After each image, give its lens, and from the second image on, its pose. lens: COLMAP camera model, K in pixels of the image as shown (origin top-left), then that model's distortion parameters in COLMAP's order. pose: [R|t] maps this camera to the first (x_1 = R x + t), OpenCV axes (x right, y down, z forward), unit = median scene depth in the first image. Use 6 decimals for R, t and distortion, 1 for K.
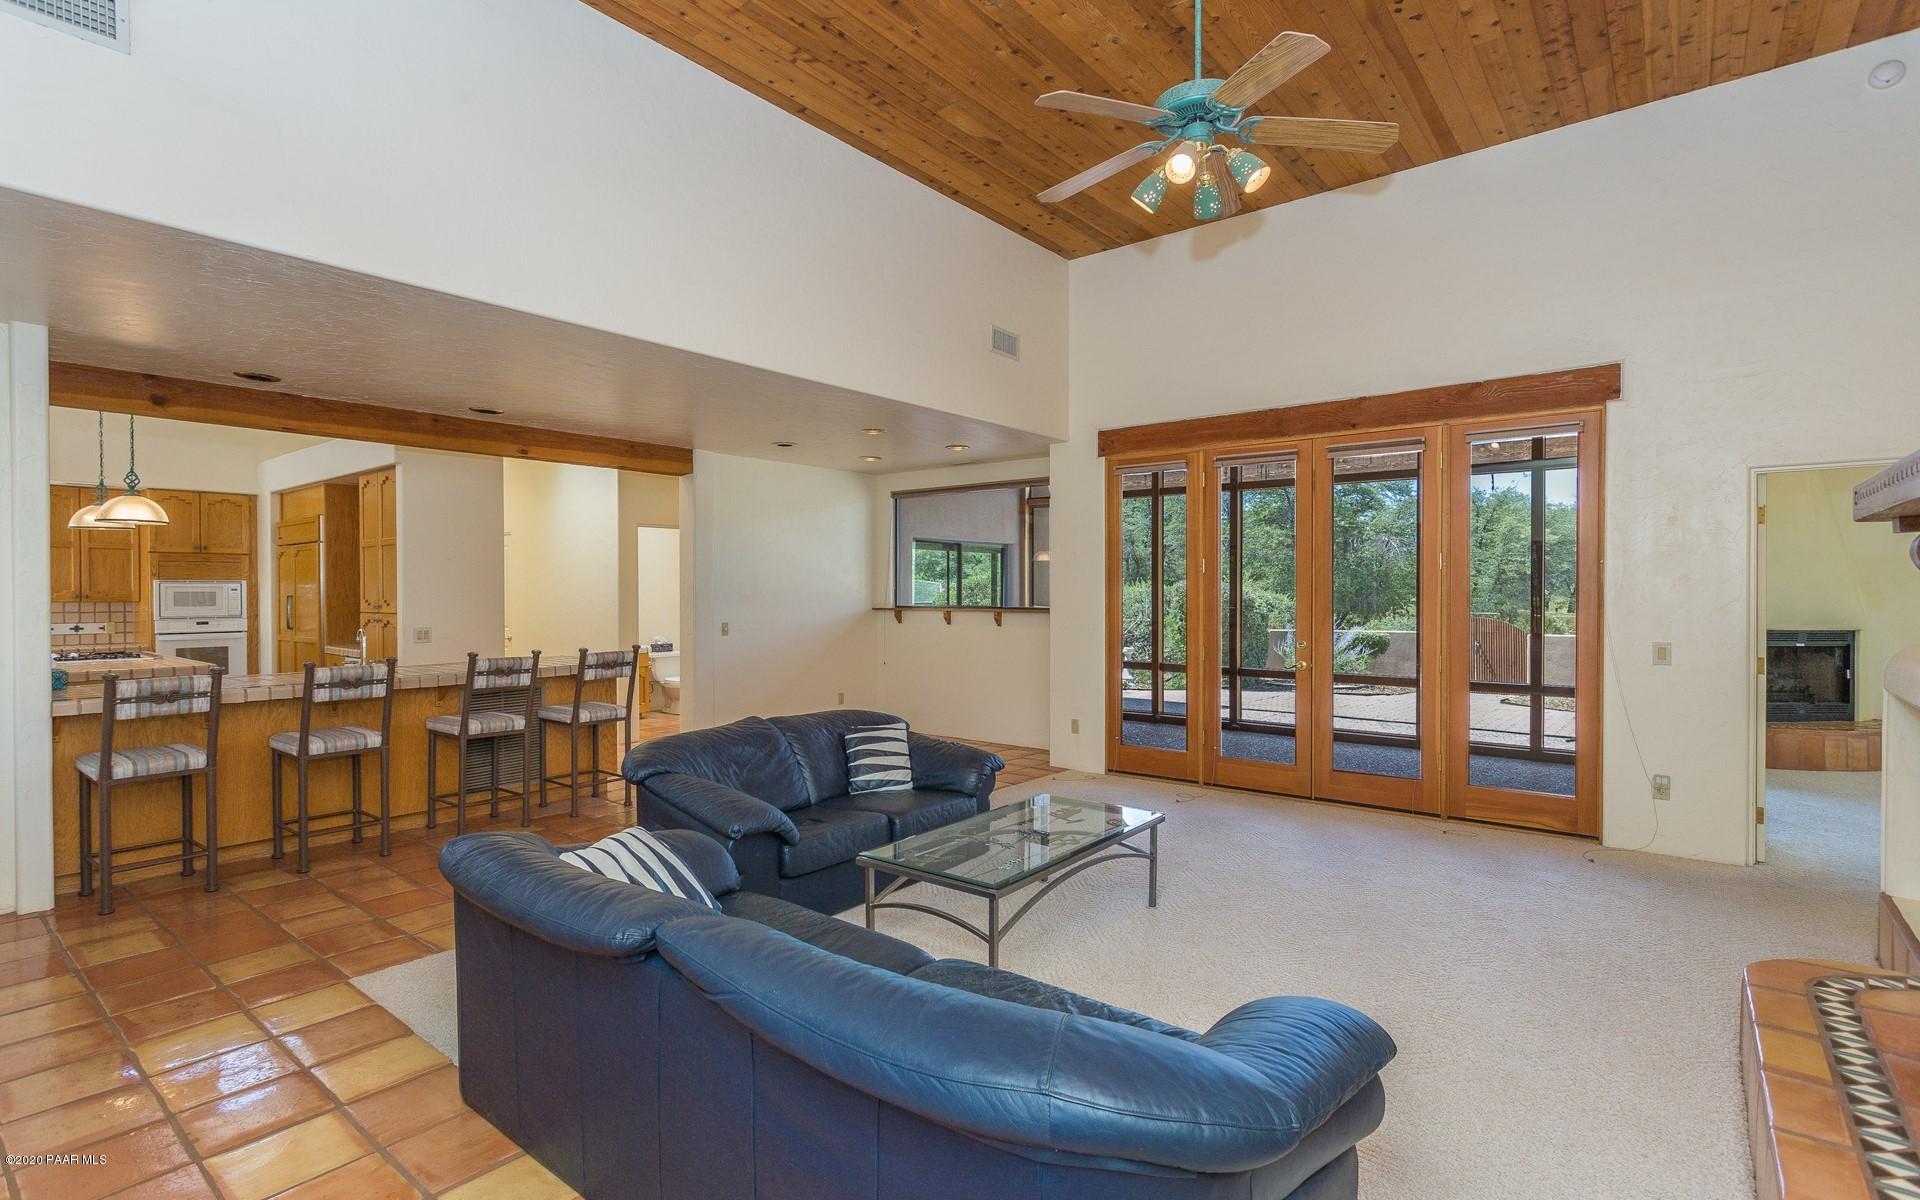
lens RADIAL K [[909.6, 0, 963.7], [0, 909.6, 596.3], [0, 0, 1]] dist [0.002259, 0.000377]
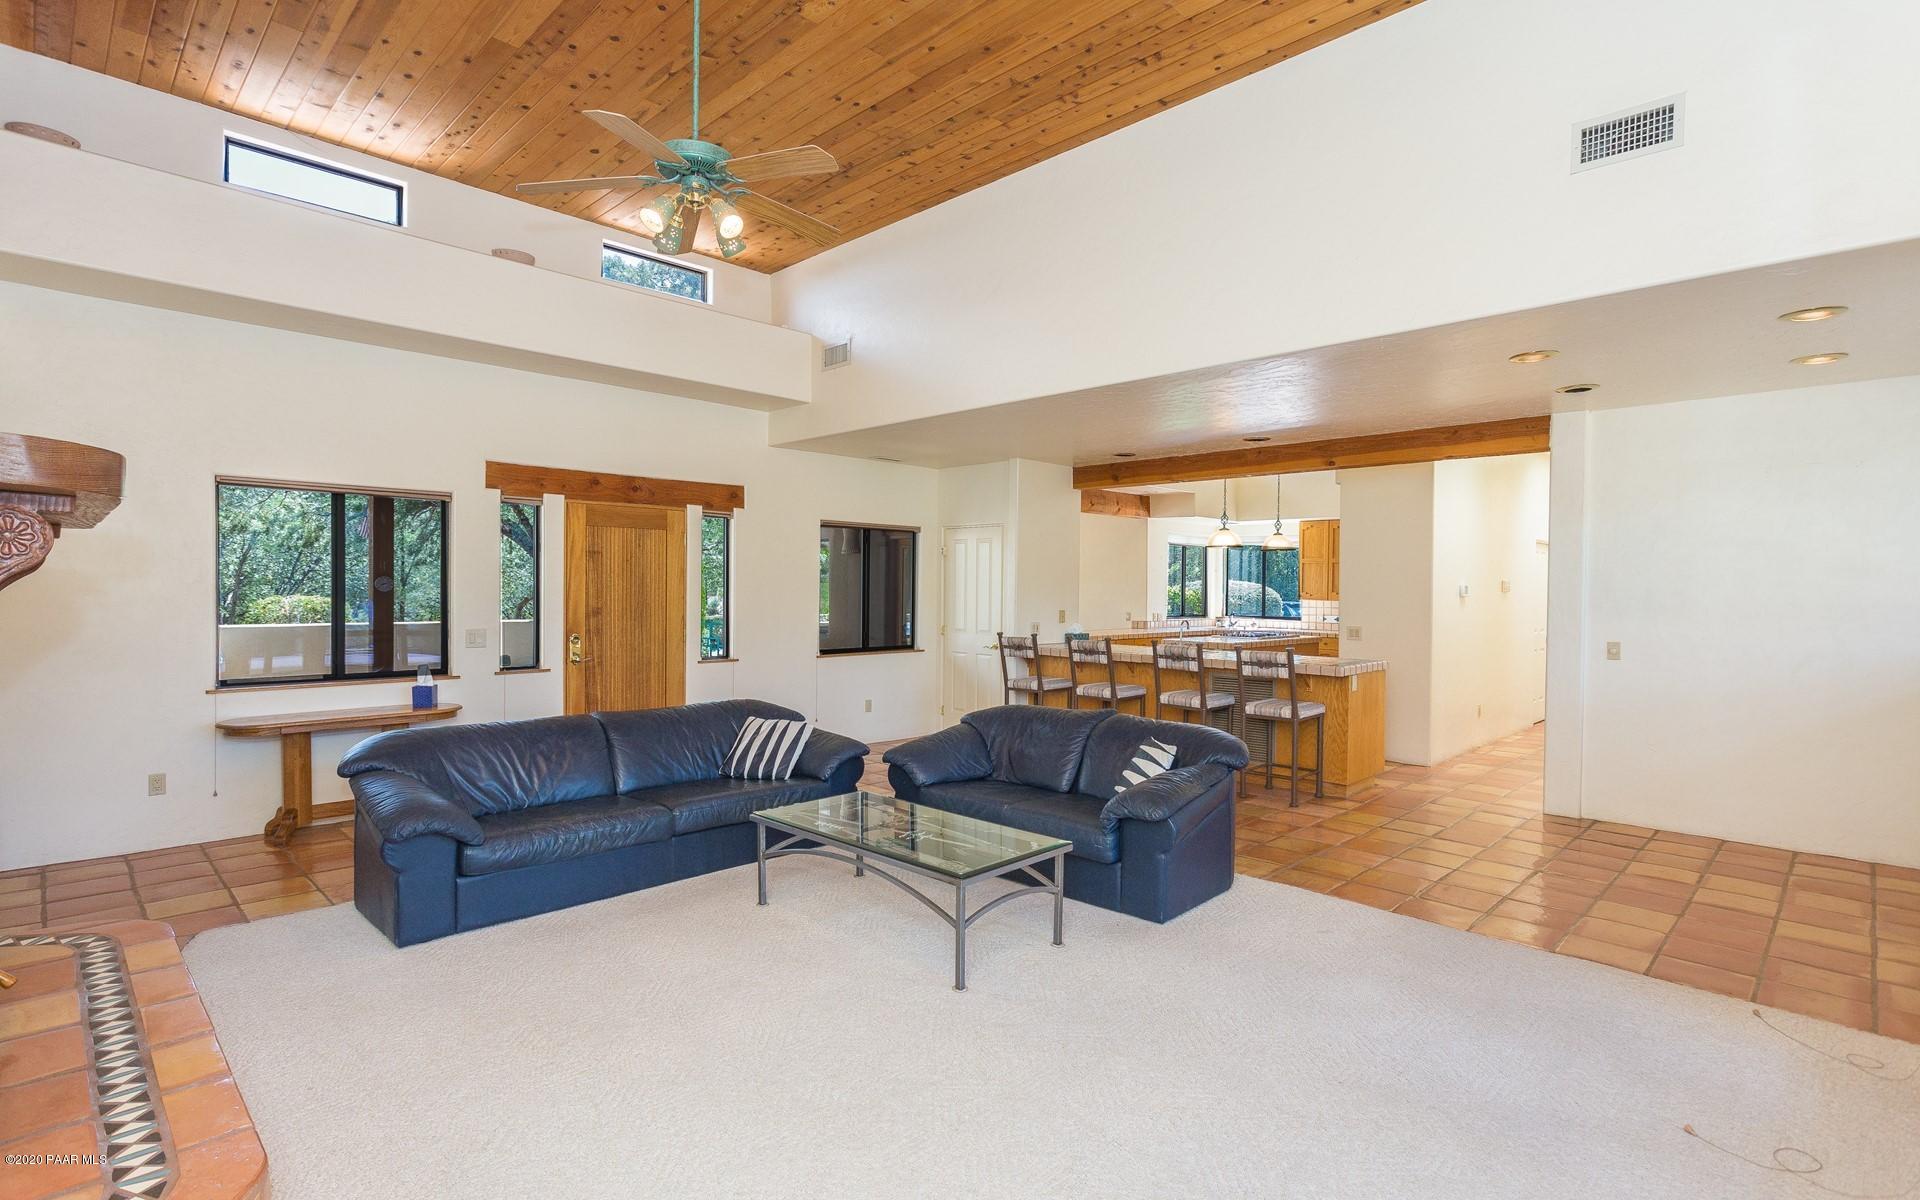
lens RADIAL K [[906.1, 0, 953.2], [0, 906.1, 610.2], [0, 0, 1]] dist [0.005955, 0.000042]
pose [[-0.108883, 0.030061, -0.993600, 0.845958], [-0.016578, 0.999349, 0.032052, -0.018739], [0.993916, 0.019962, -0.108314, 0.910788]]
